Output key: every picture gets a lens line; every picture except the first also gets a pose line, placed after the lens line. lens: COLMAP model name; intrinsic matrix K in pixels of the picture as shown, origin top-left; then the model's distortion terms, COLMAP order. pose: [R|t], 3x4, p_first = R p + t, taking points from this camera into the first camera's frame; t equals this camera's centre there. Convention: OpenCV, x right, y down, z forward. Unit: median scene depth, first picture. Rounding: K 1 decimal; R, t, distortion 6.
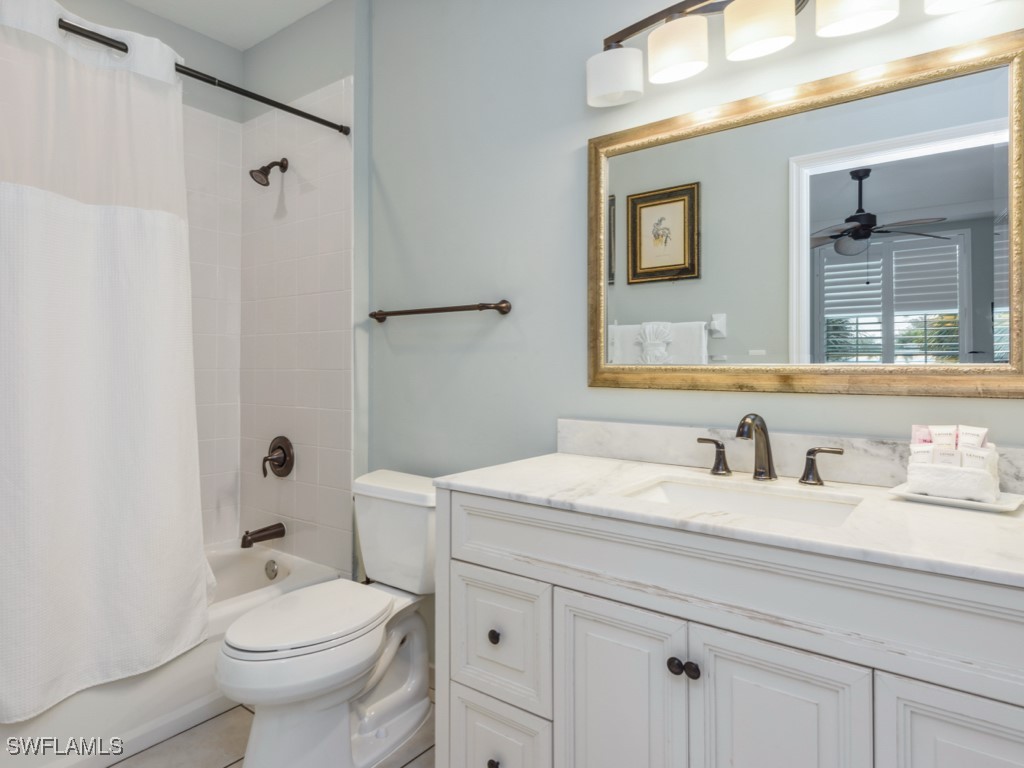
lens RADIAL K [[611.0, 0, 513.5], [0, 611.0, 378.0], [0, 0, 1]] dist [-0.002783, -0.000166]
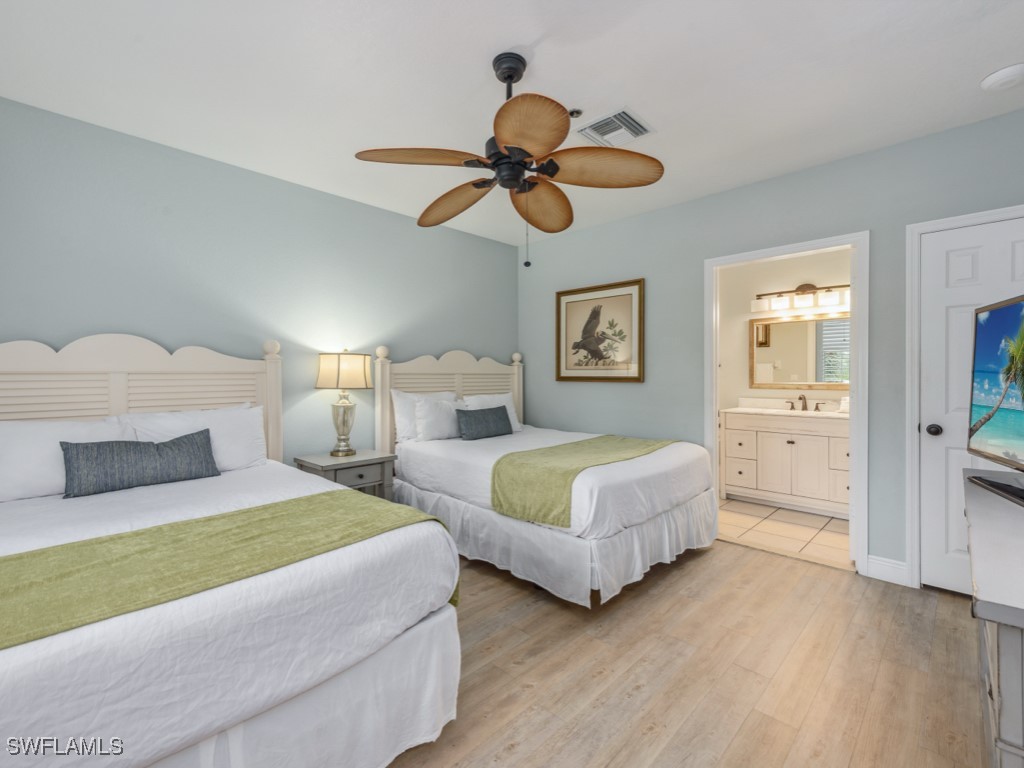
lens RADIAL K [[459.1, 0, 509.2], [0, 459.1, 383.1], [0, 0, 1]] dist [0.015690, -0.004203]
pose [[0.991361, -0.002940, -0.131128, -1.170677], [0.003207, 0.999993, 0.001820, -0.033334], [0.131121, -0.002225, 0.991364, -2.378930]]
